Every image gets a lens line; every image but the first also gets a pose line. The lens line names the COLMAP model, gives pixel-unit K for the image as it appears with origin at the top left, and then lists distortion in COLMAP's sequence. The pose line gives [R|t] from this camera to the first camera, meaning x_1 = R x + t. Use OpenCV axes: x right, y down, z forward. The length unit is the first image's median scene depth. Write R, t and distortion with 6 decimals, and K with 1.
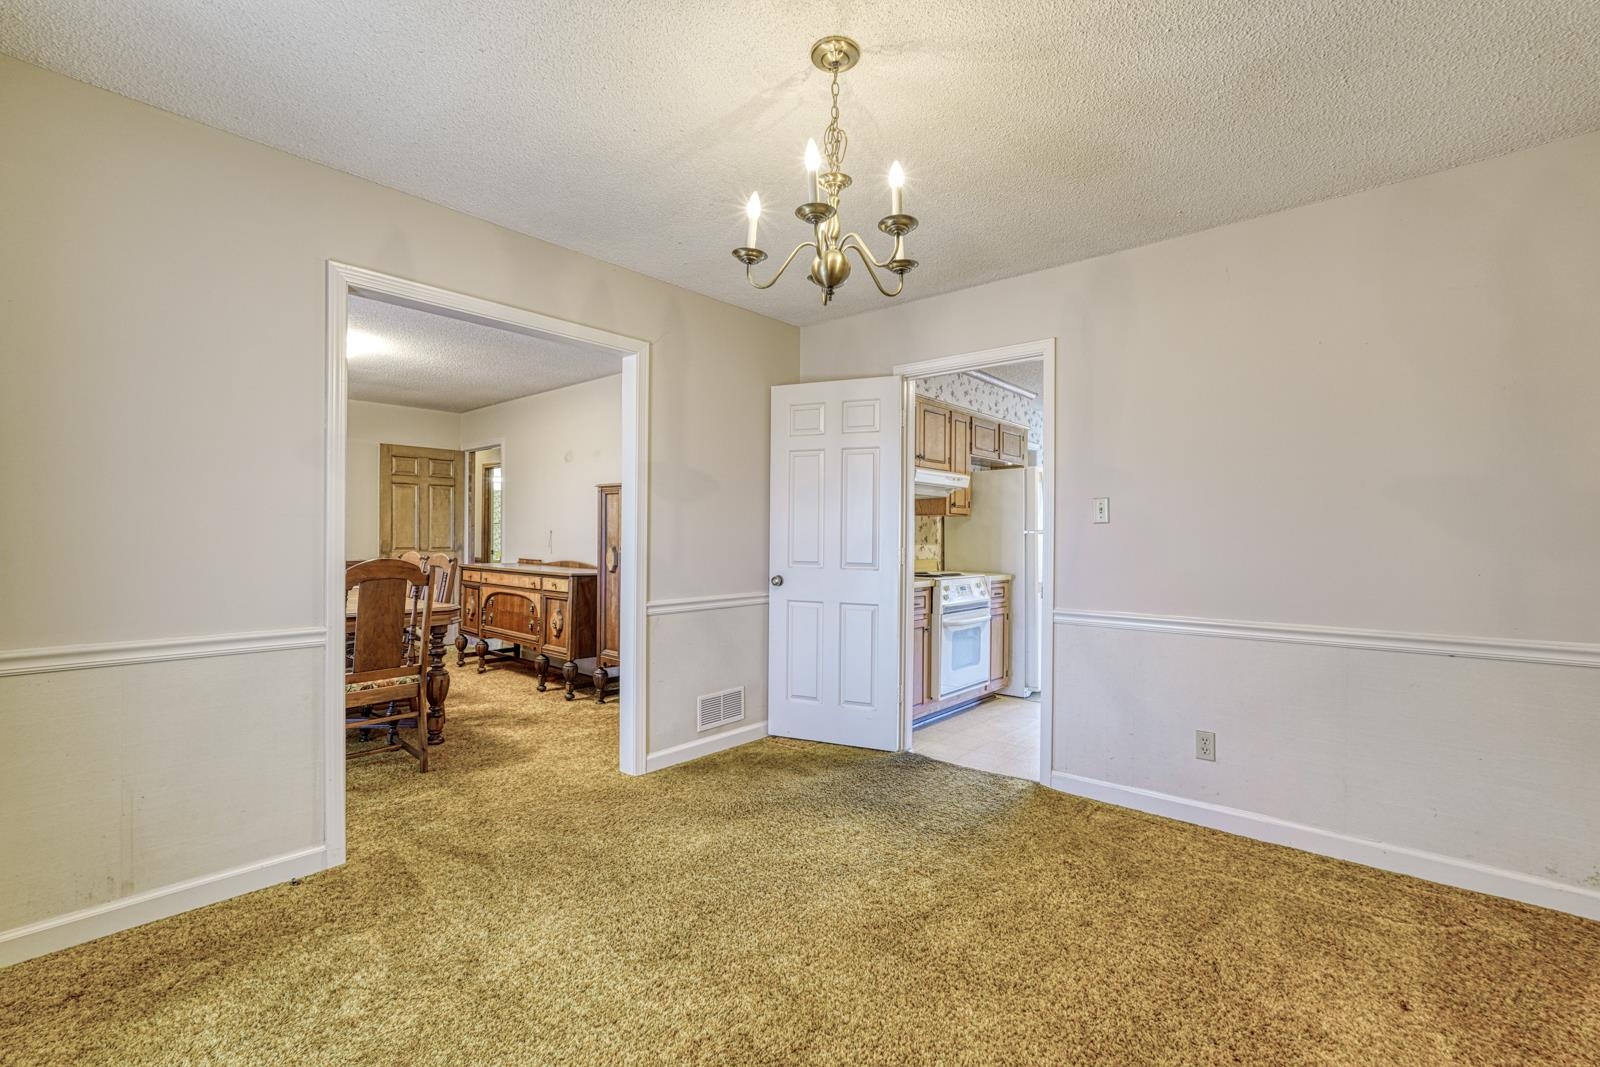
lens RADIAL K [[699.0, 0, 799.7], [0, 699.0, 529.1], [0, 0, 1]] dist [-0.018762, 0.006865]
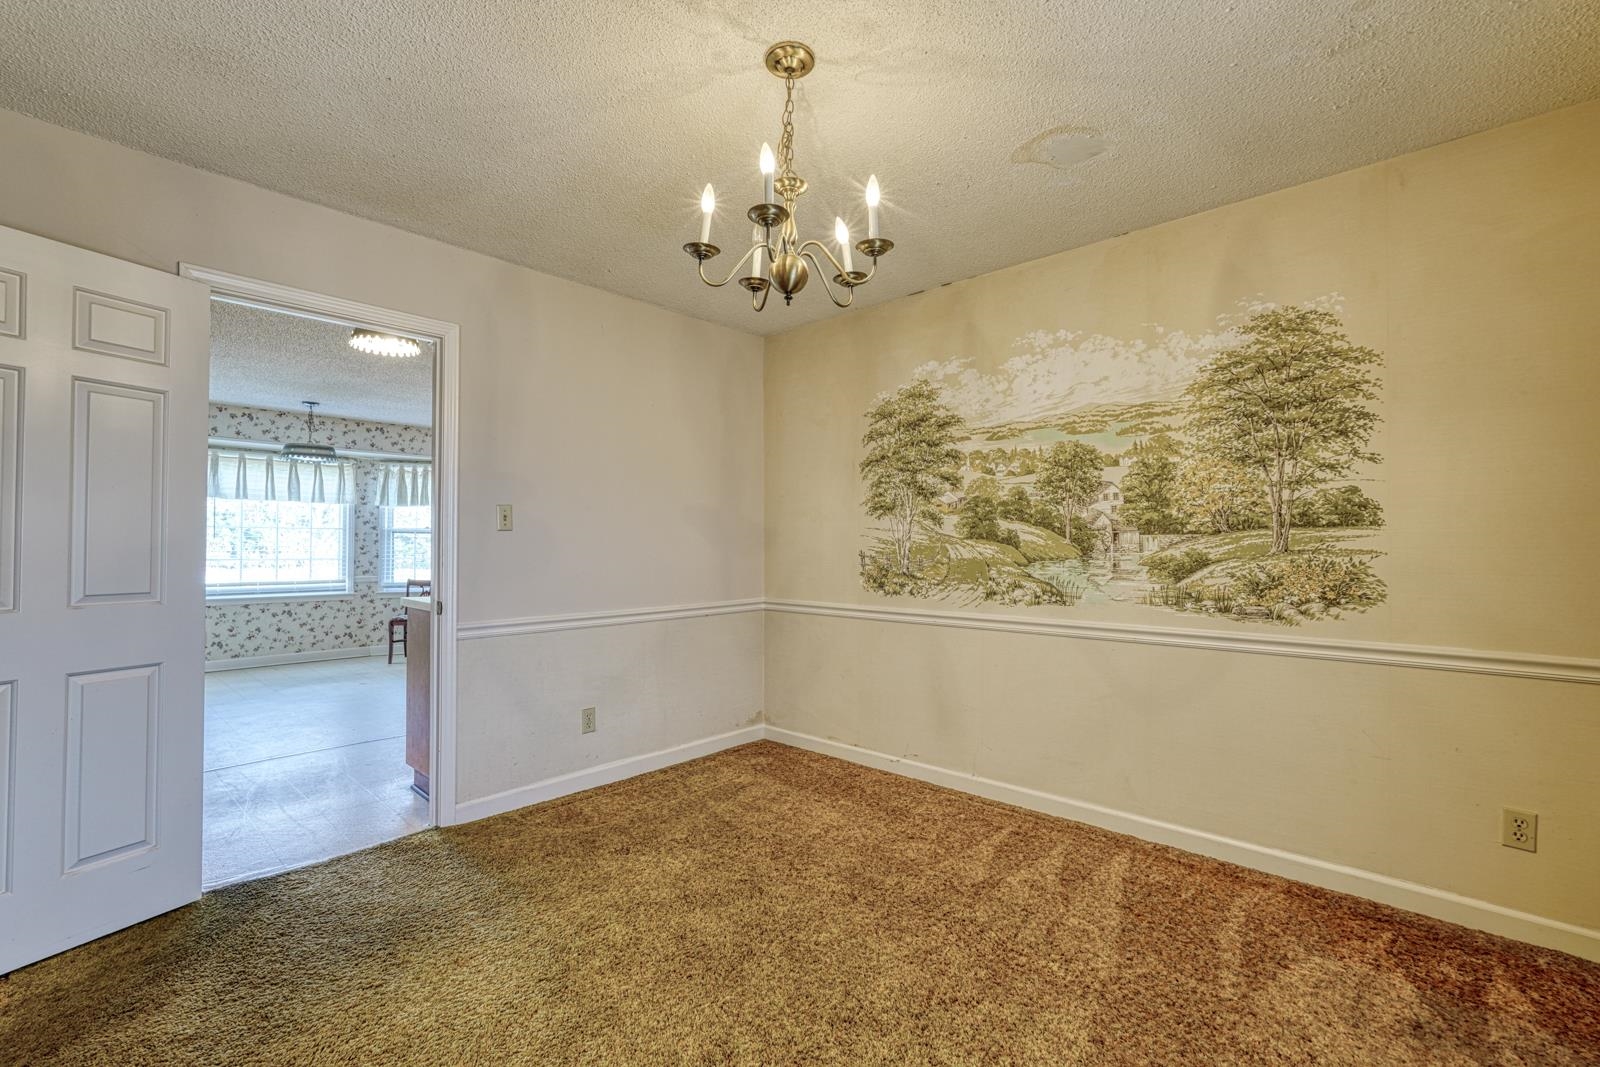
lens RADIAL K [[699.0, 0, 798.9], [0, 699.0, 532.5], [0, 0, 1]] dist [-0.018762, 0.006865]
pose [[0.033747, 0.009760, 0.999383, -0.581308], [-0.009669, 0.999909, -0.009439, -0.000479], [-0.999384, -0.009345, 0.033839, 0.592249]]
